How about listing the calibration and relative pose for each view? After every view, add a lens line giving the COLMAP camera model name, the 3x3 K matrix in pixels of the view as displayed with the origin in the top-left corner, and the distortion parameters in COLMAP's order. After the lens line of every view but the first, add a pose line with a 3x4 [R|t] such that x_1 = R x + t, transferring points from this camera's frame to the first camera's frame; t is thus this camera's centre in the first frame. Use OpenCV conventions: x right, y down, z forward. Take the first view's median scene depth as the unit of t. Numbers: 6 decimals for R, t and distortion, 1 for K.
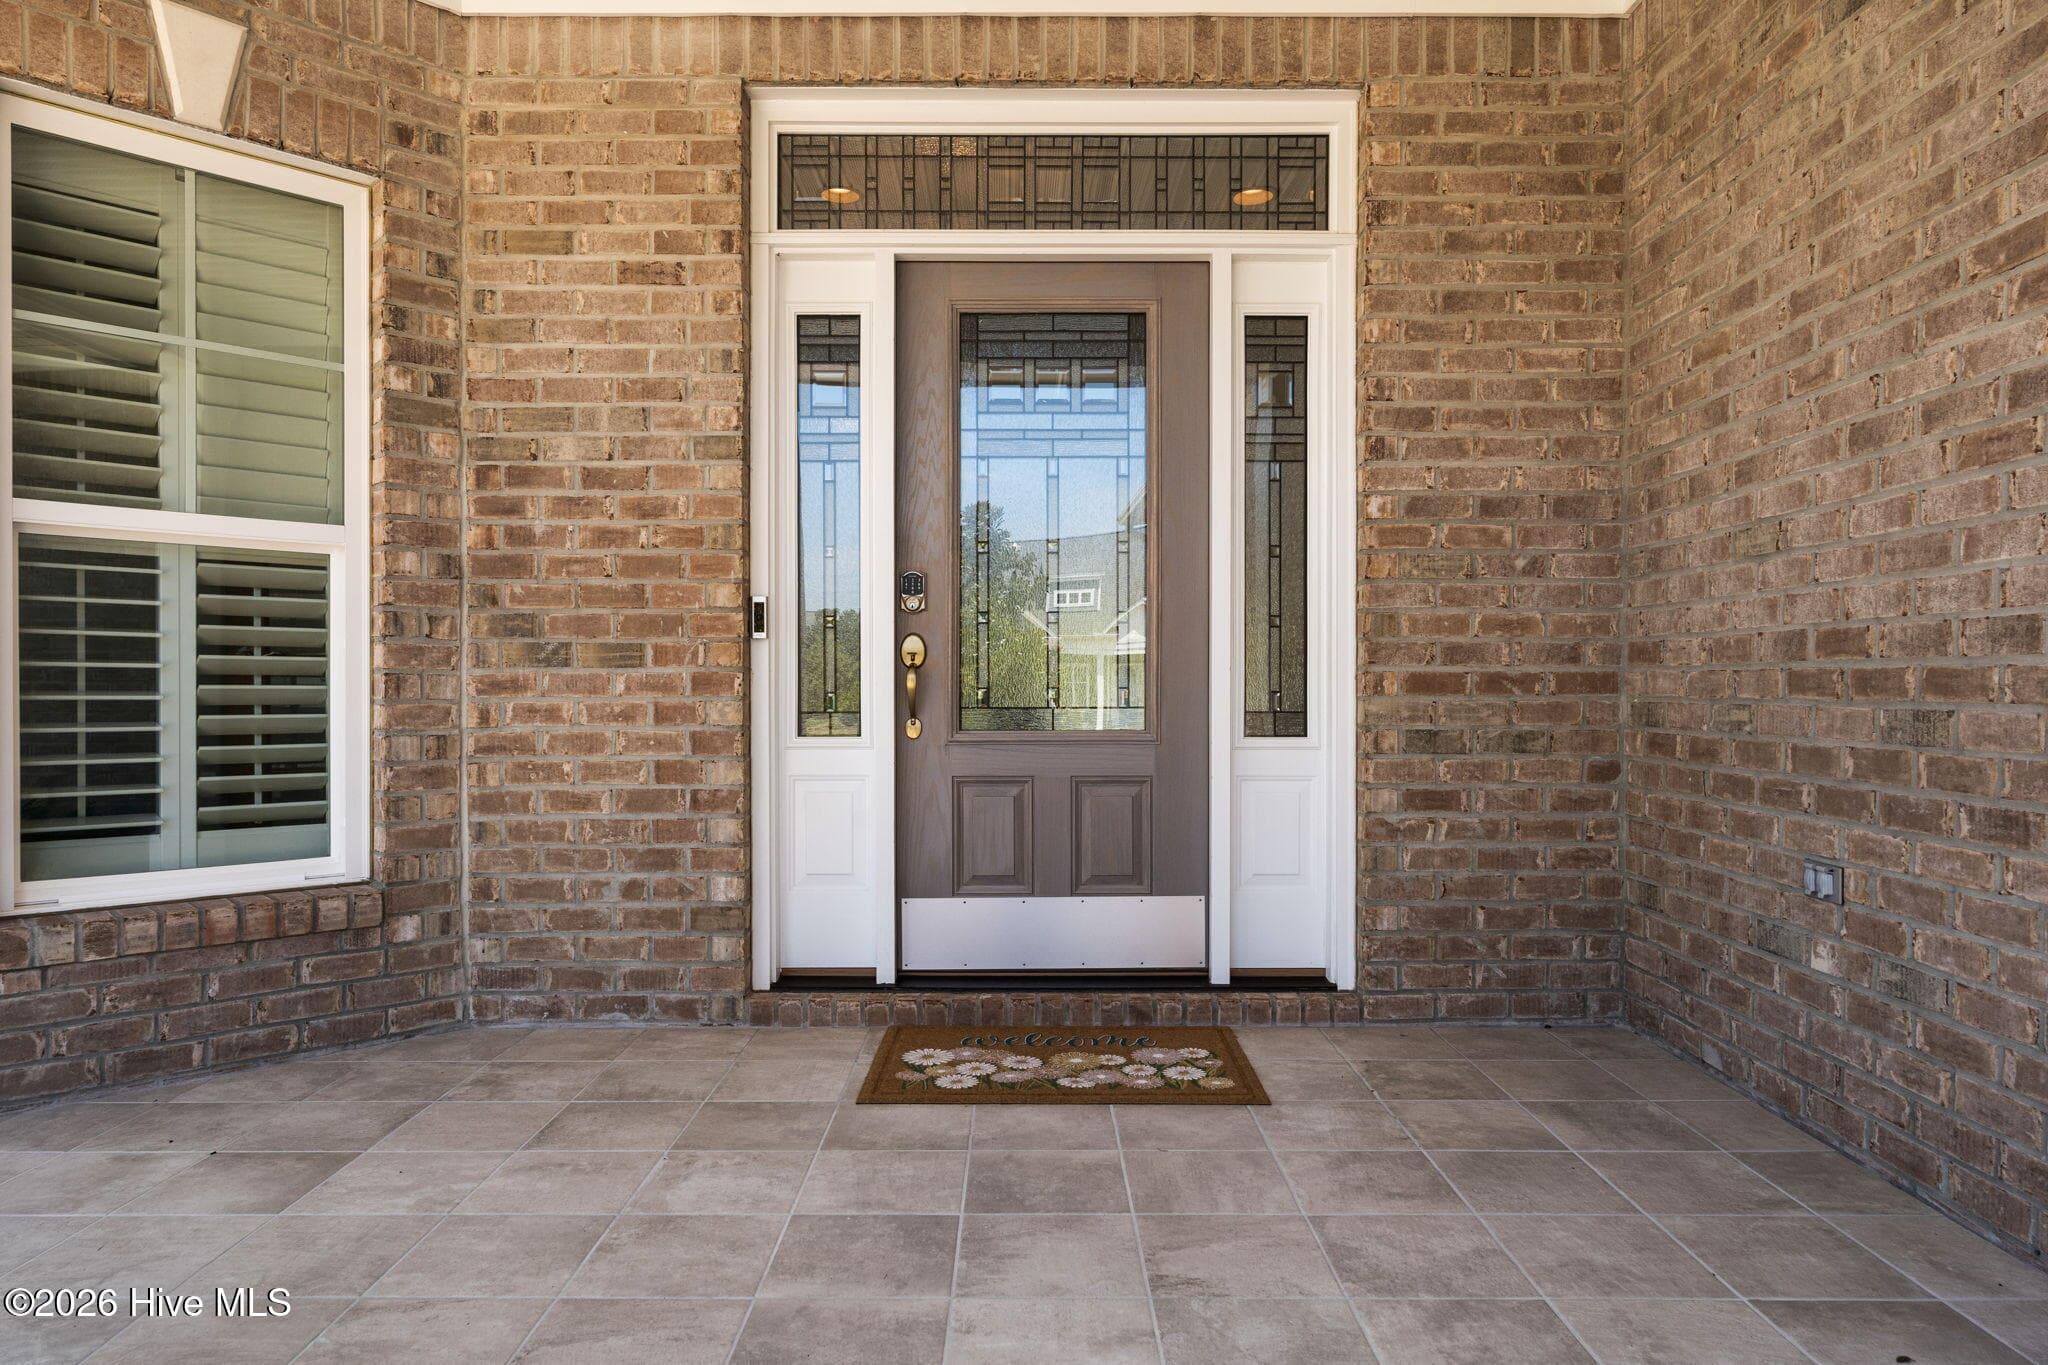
lens RADIAL K [[1363.0, 0, 1029.0], [0, 1363.0, 654.0], [0, 0, 1]] dist [-0.004258, 0.002023]
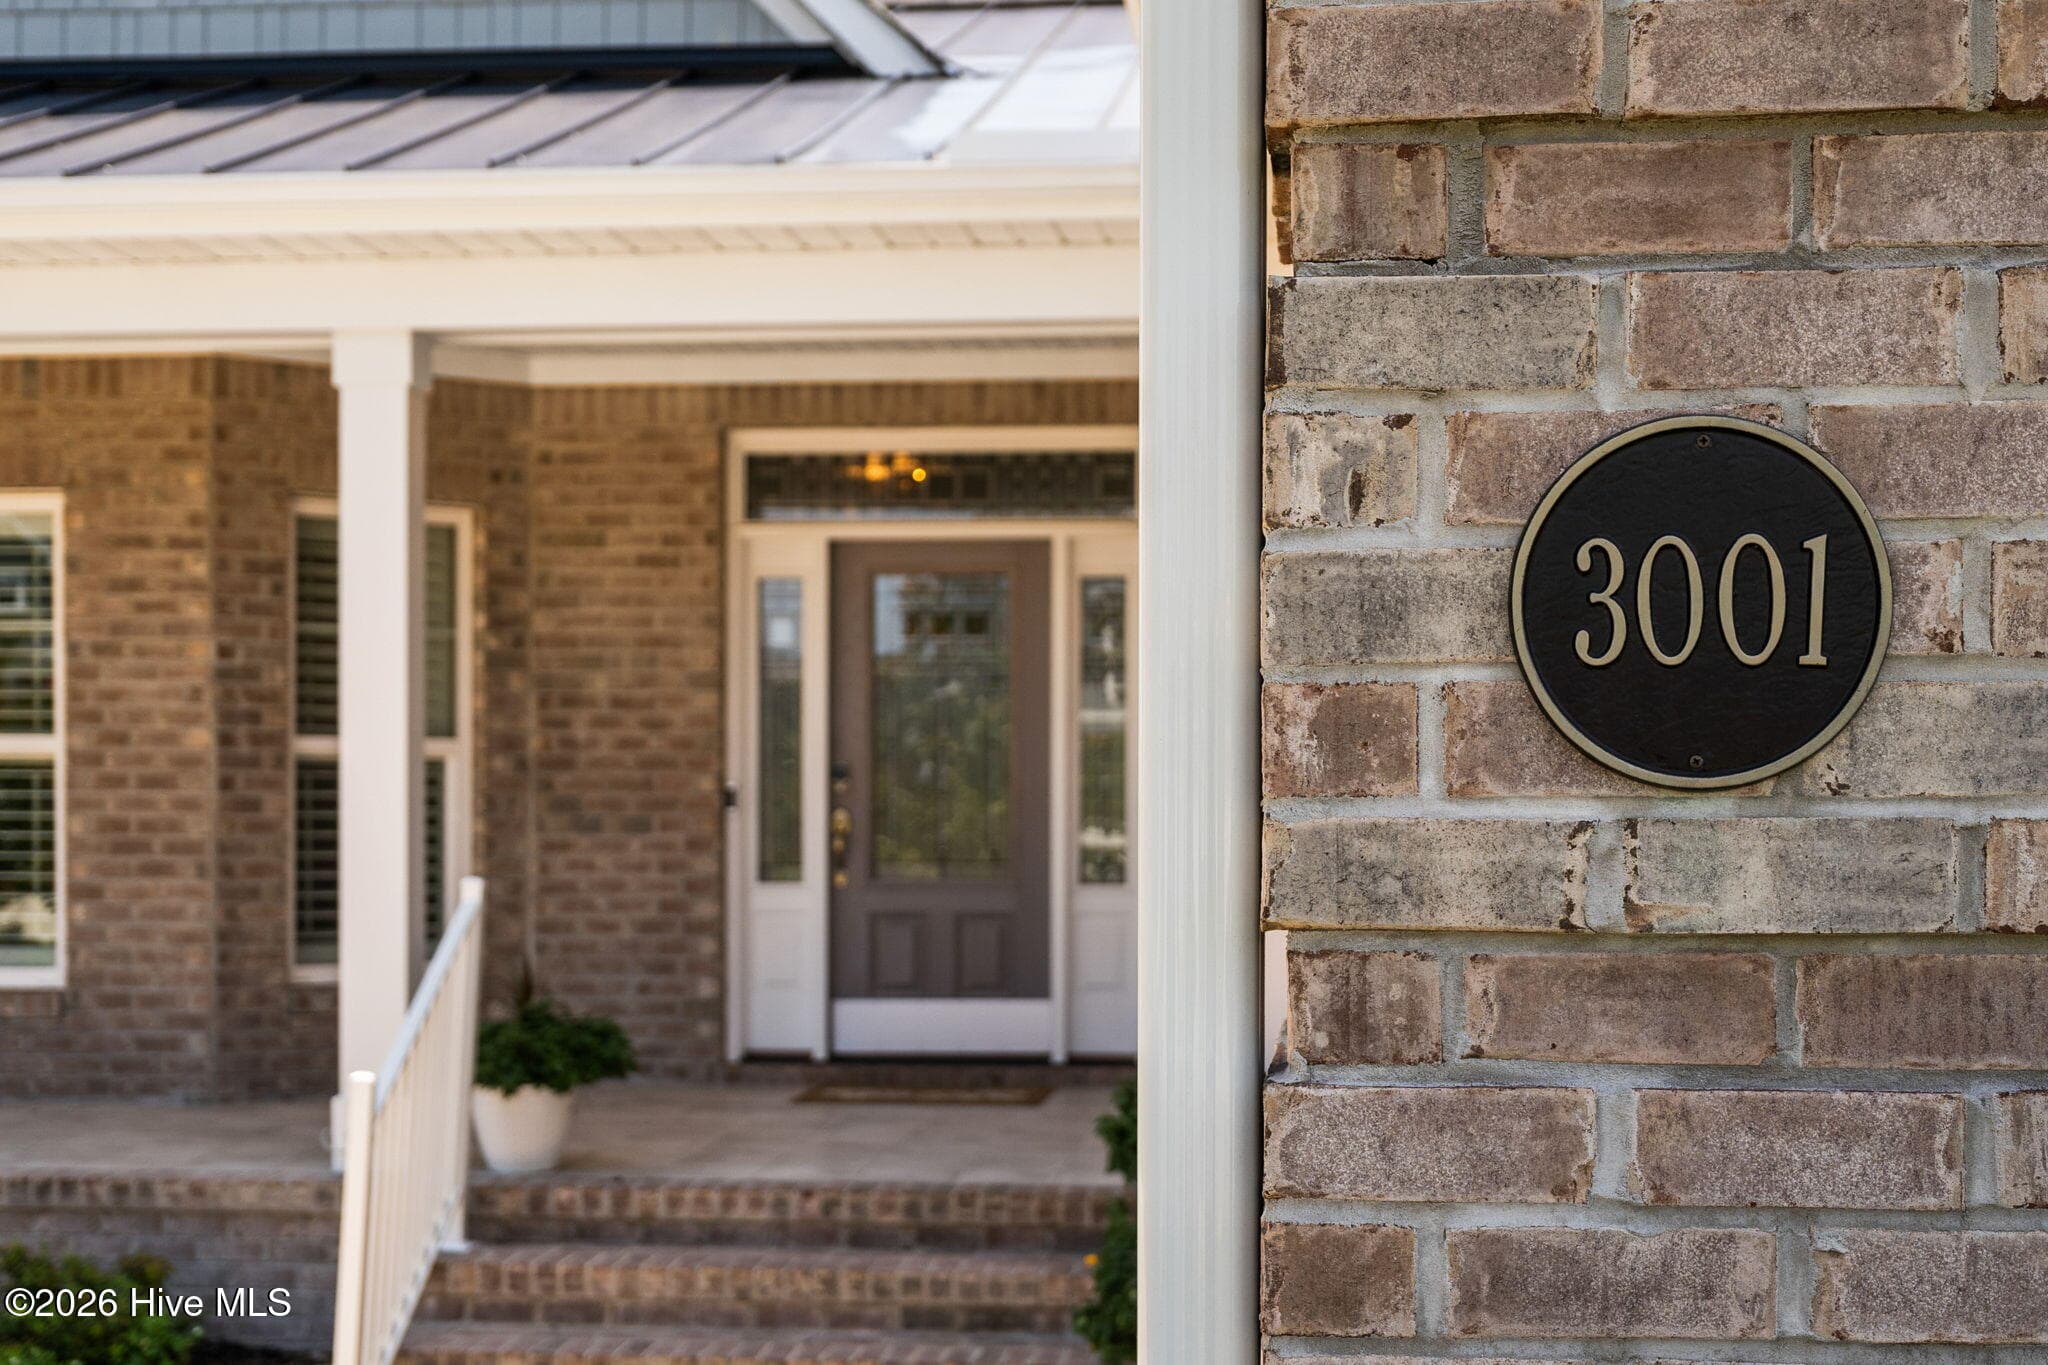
lens RADIAL K [[3008.1, 0, 1024.0], [0, 3008.1, 682.5], [0, 0, 1]] dist [0.029080, 0.015037]
pose [[0.994782, -0.003042, -0.101975, 0.434417], [0.000314, 0.999642, -0.026764, -0.065017], [0.102020, 0.026593, 0.994427, -2.133549]]
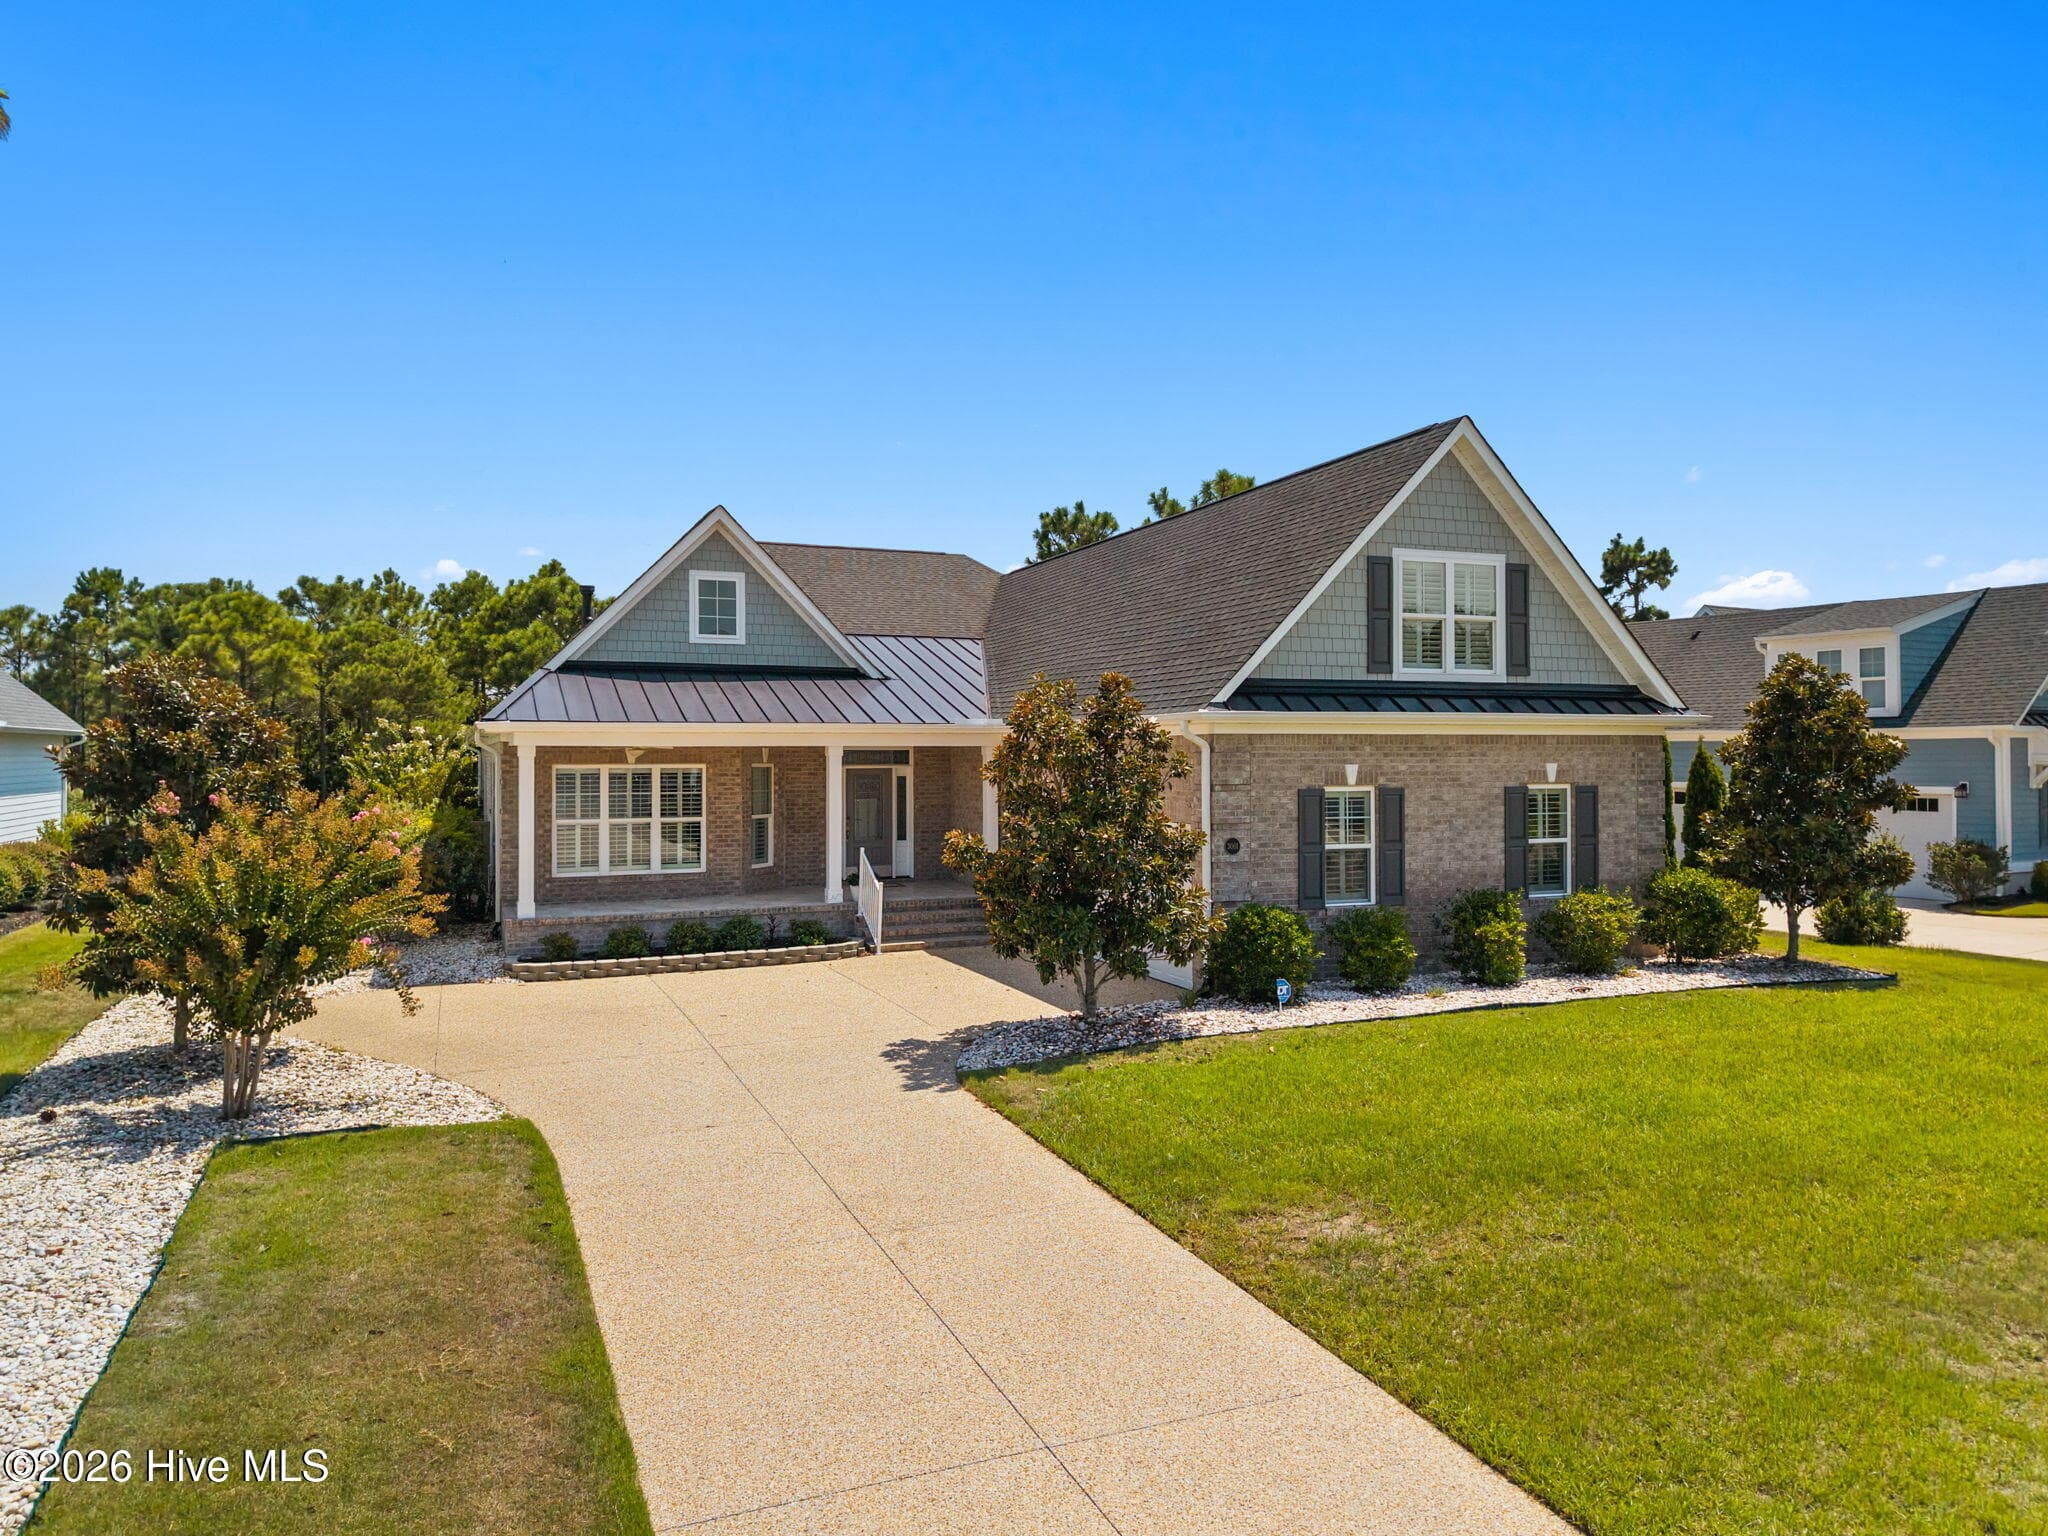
lens RADIAL K [[1377.5, 0, 1024.0], [0, 1377.5, 768.0], [0, 0, 1]] dist [0.032379, -0.033065]
pose [[0.924527, -0.008250, 0.381027, -1.880256], [0.000683, 0.999800, 0.019990, -0.440493], [-0.381115, -0.018221, 0.924348, -5.595567]]
